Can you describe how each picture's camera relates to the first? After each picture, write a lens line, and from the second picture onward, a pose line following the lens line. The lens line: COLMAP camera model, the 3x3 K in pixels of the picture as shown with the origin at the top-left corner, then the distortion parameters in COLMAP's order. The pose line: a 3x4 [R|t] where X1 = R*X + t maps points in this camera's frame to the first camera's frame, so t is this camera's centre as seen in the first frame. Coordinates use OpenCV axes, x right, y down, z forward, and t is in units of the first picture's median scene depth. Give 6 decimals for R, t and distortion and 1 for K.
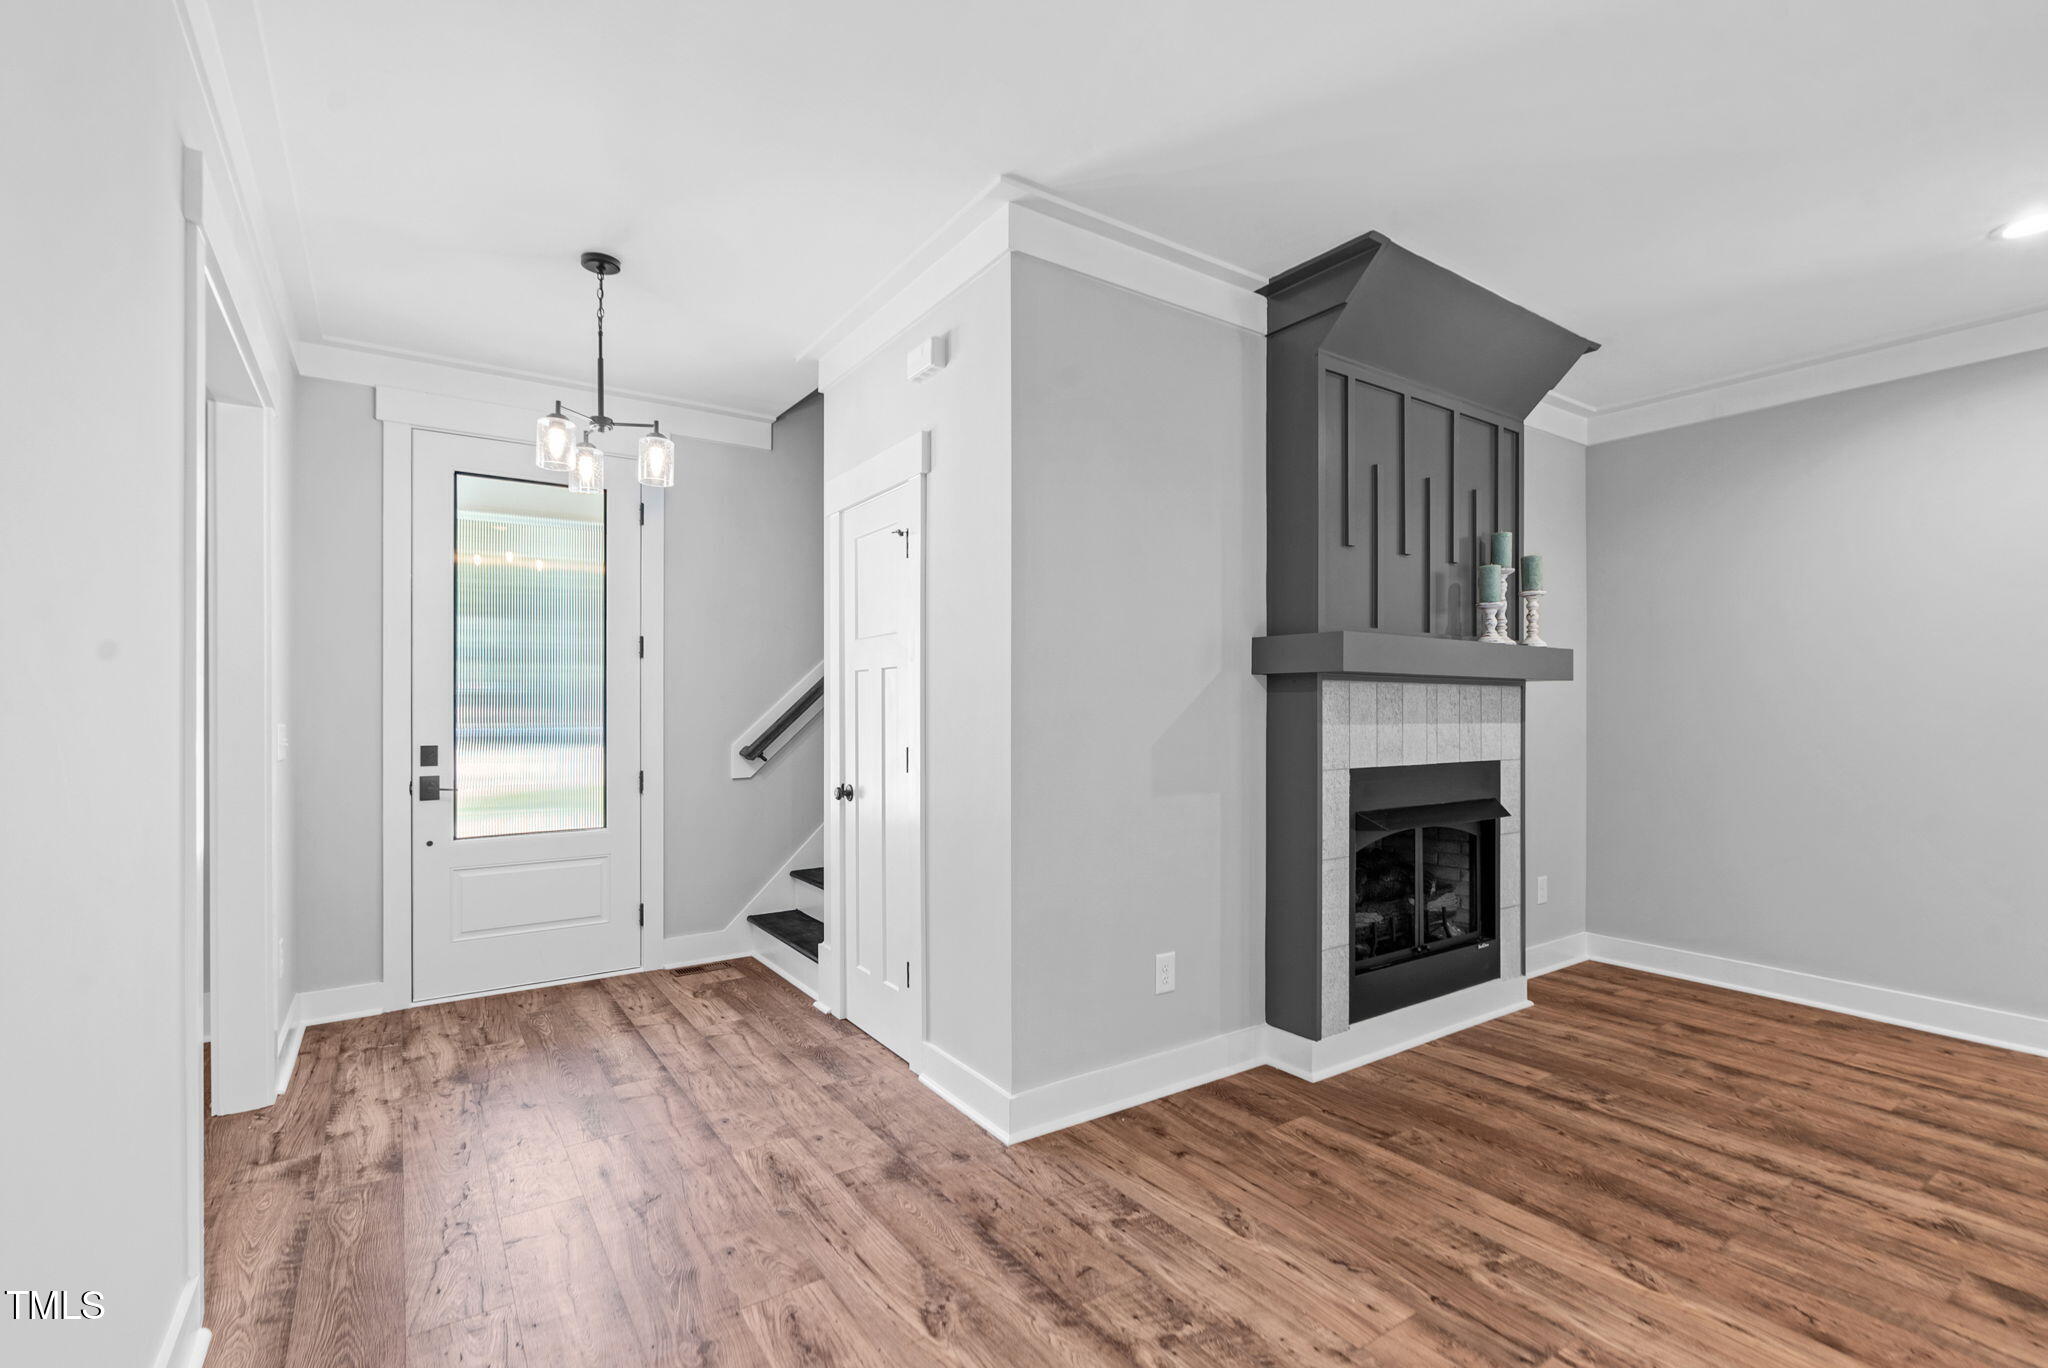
lens RADIAL K [[933.0, 0, 1011.6], [0, 933.0, 702.0], [0, 0, 1]] dist [-0.010002, 0.003265]
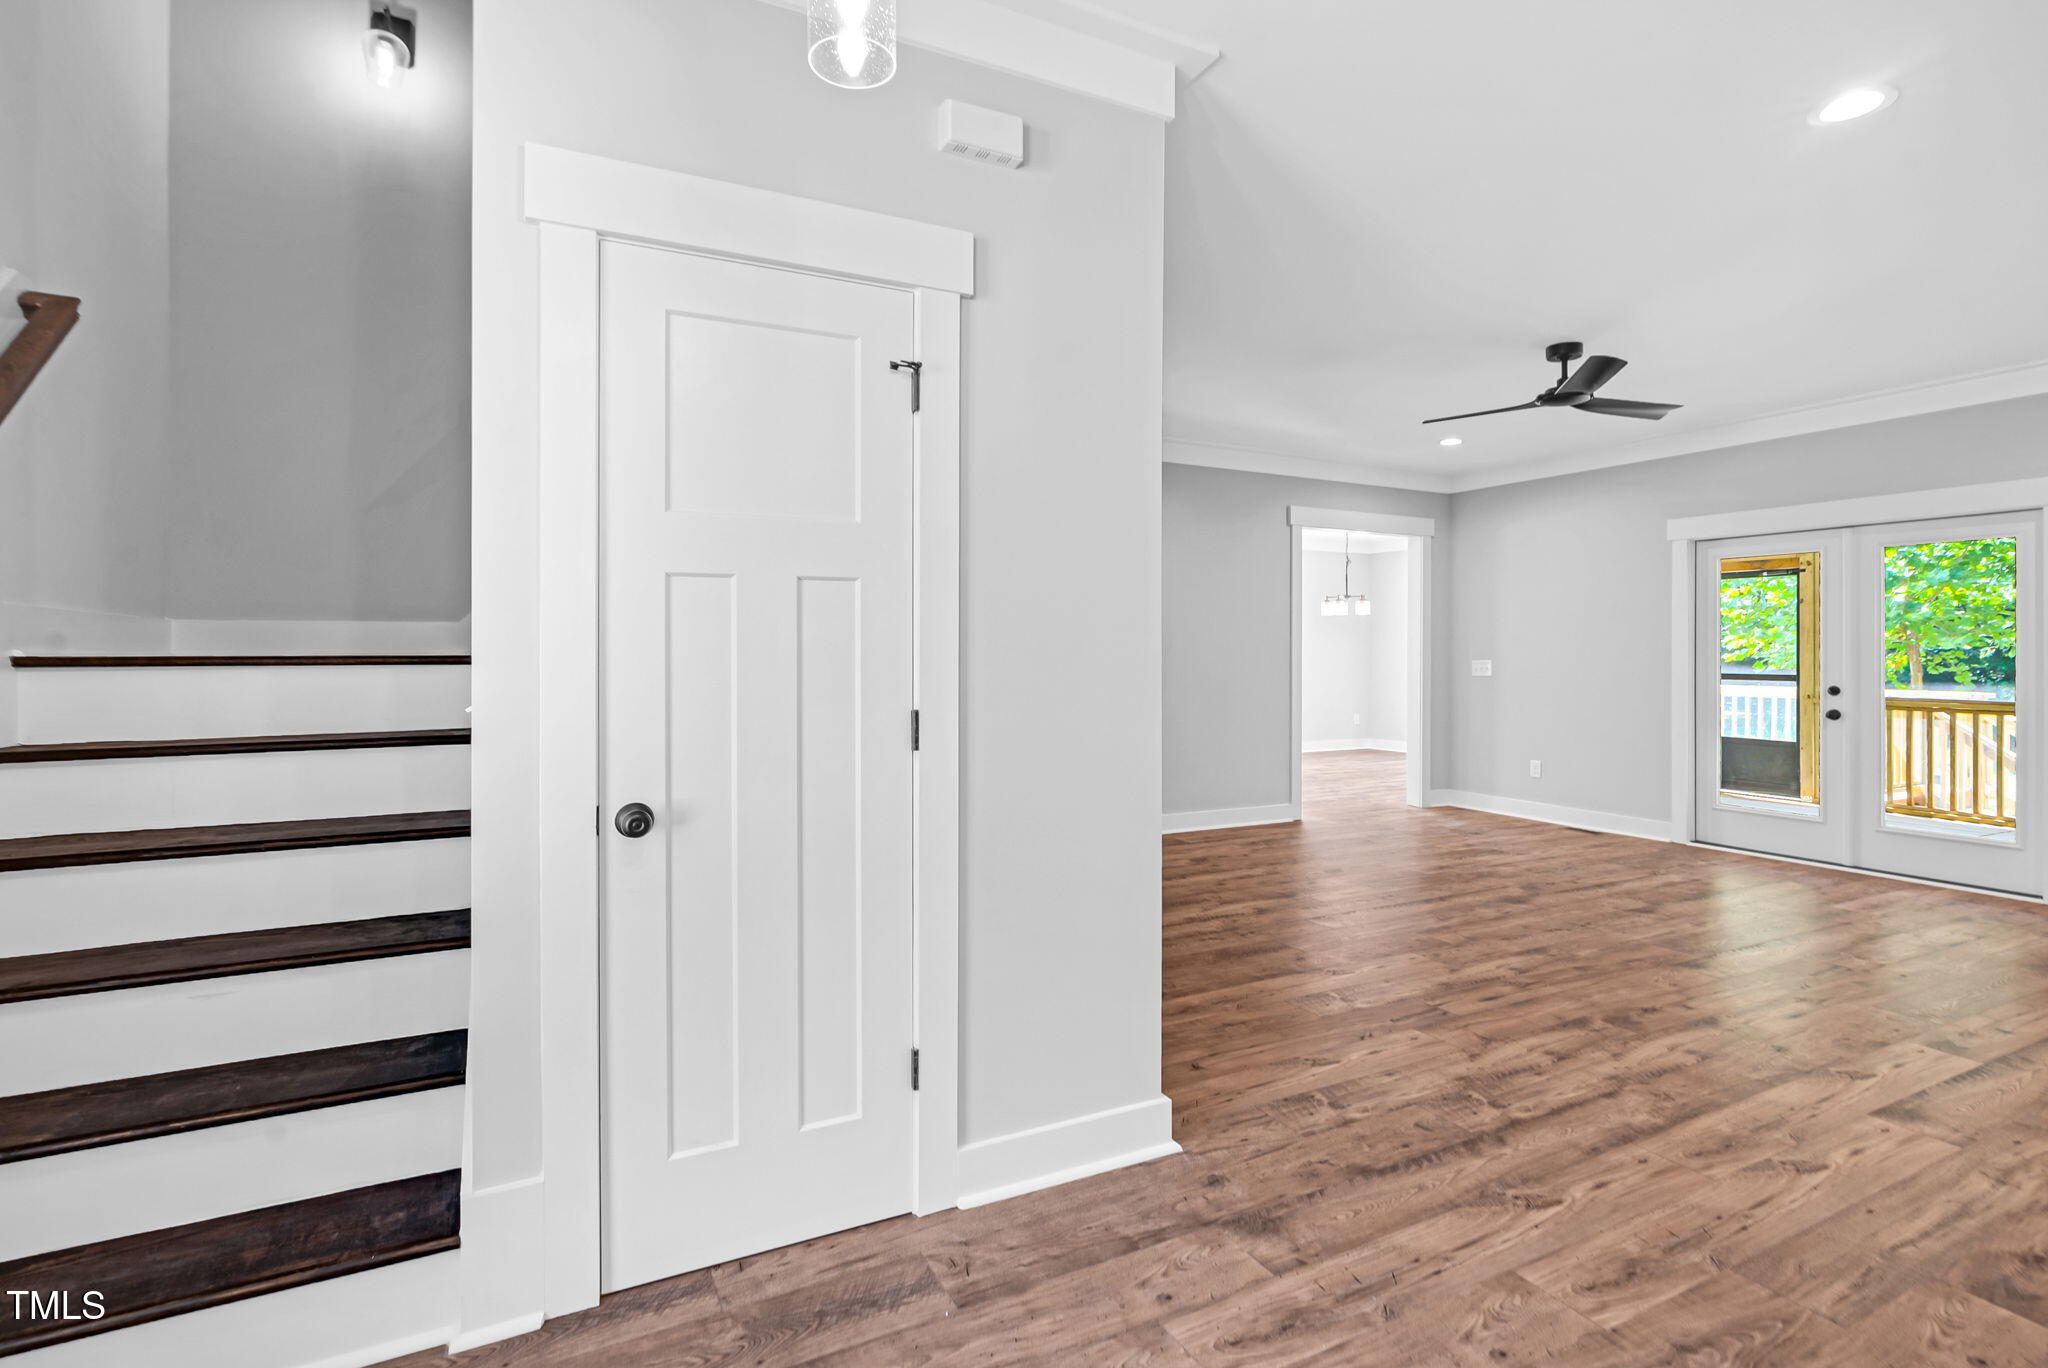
lens RADIAL K [[933.0, 0, 1059.6], [0, 933.0, 650.9], [0, 0, 1]] dist [-0.010002, 0.003265]
pose [[0.131093, 0.001023, 0.991370, -0.750976], [-0.004161, 0.999991, -0.000481, 0.009079], [-0.991361, -0.004062, 0.131096, 0.854484]]
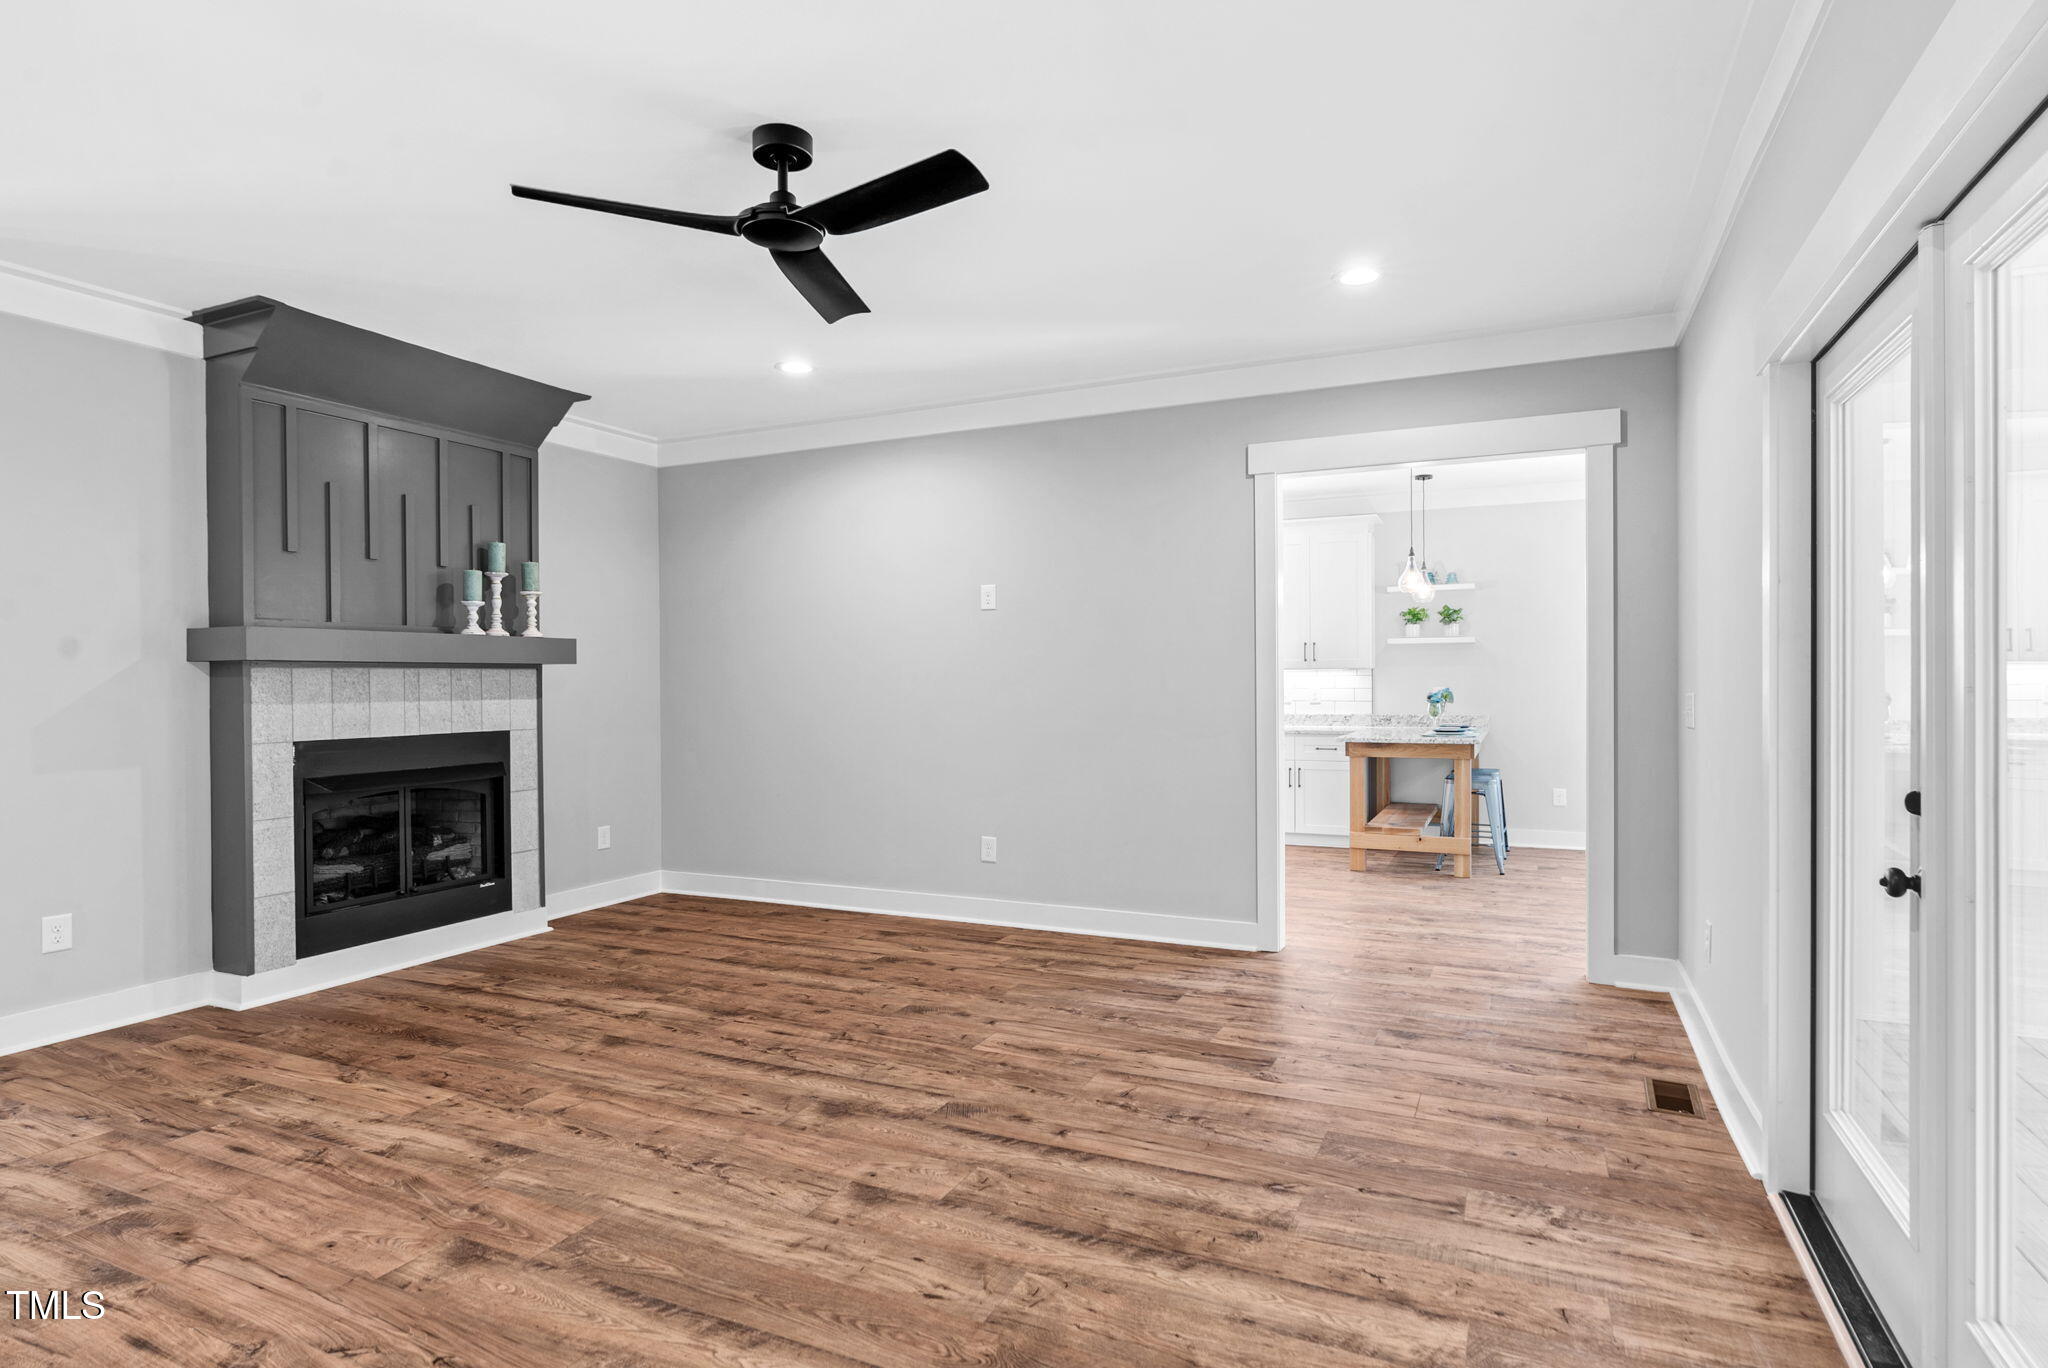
lens RADIAL K [[1051.4, 0, 1027.9], [0, 1051.4, 685.3], [0, 0, 1]] dist [0.002465, 0.000646]
pose [[0.854112, -0.015134, 0.519868, 0.486862], [0.011105, 0.999879, 0.010863, -0.004293], [-0.519970, -0.003505, 0.854177, -0.643851]]
